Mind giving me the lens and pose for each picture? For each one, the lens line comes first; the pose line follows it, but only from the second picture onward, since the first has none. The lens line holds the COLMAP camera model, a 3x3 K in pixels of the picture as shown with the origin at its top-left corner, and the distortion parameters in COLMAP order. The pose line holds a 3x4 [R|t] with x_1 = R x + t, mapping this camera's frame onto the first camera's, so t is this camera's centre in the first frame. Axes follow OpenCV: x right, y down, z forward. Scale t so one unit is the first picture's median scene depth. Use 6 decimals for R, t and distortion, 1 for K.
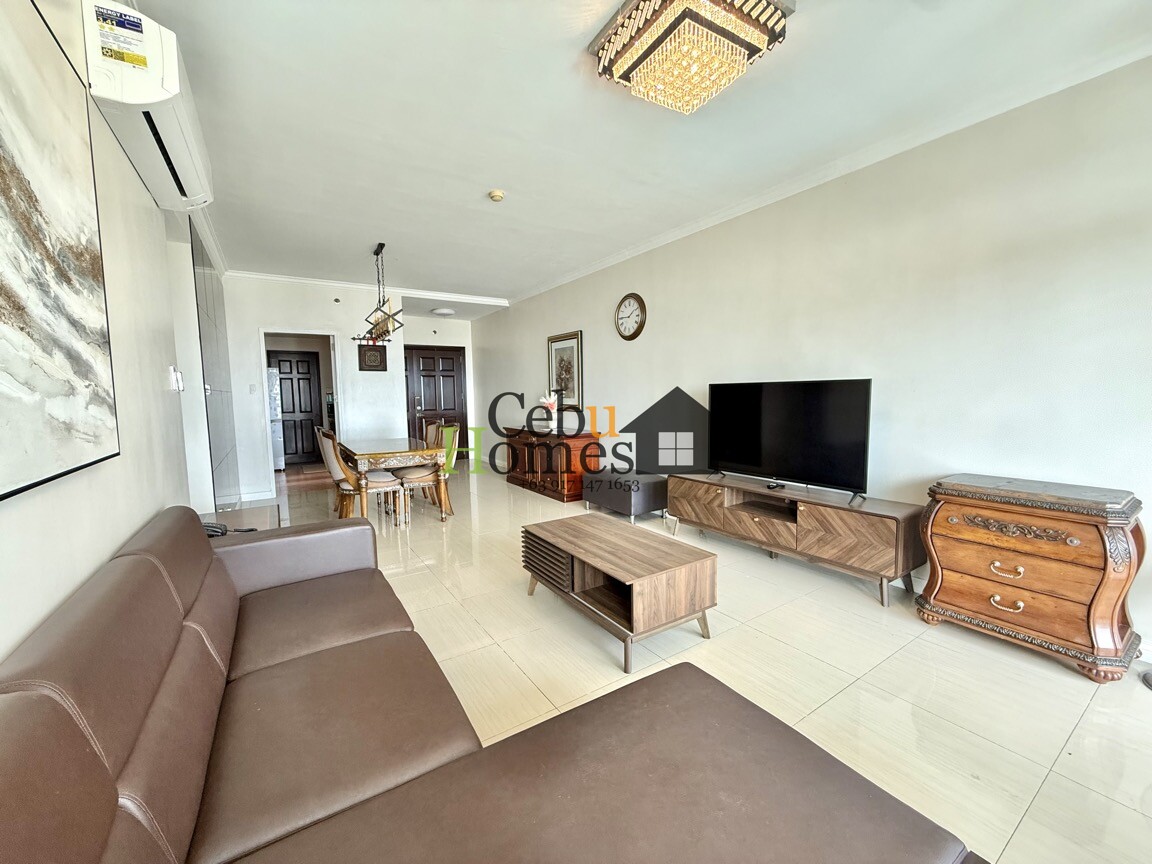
lens RADIAL K [[460.2, 0, 577.9], [0, 460.2, 430.1], [0, 0, 1]] dist [-0.000858, -0.000323]
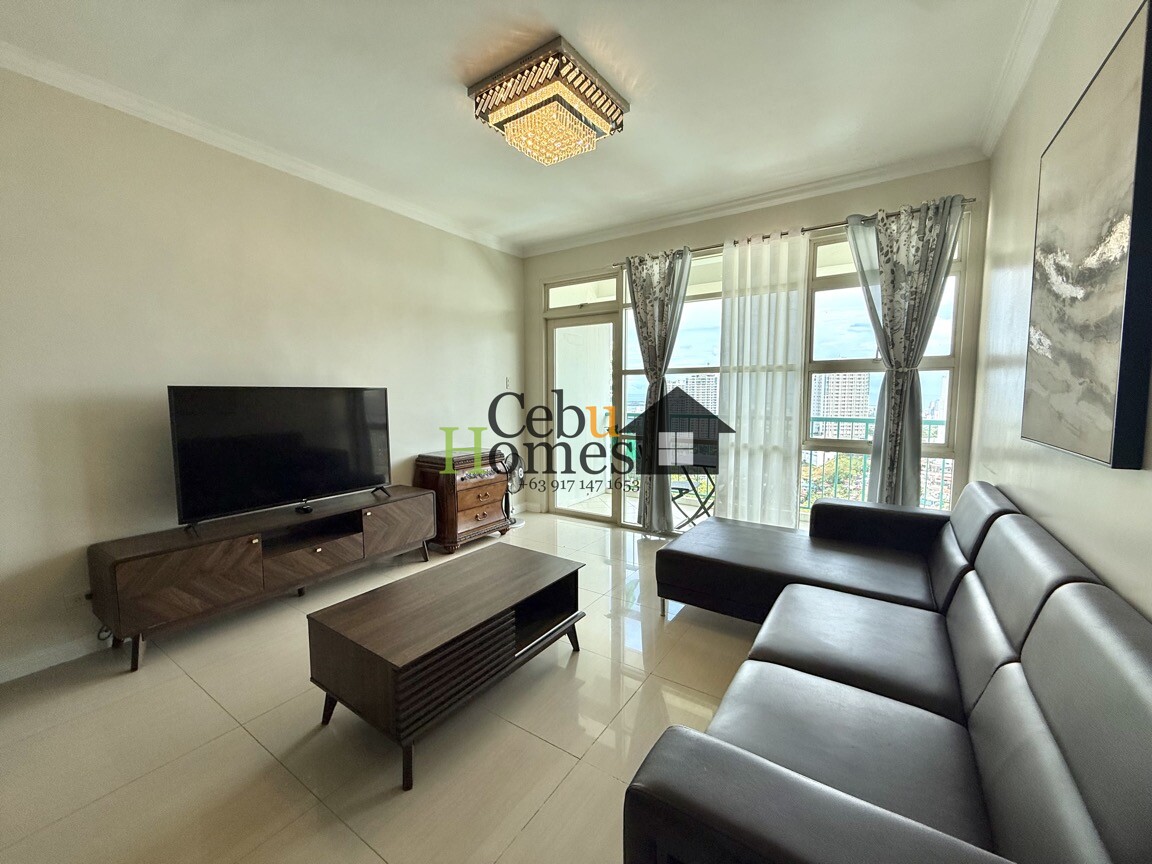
lens RADIAL K [[460.2, 0, 577.3], [0, 460.2, 433.6], [0, 0, 1]] dist [-0.000858, -0.000323]
pose [[-0.382801, -0.065353, 0.921516, -0.610862], [0.083567, 0.990956, 0.104991, -0.072078], [-0.920043, 0.117199, -0.373878, 0.945242]]
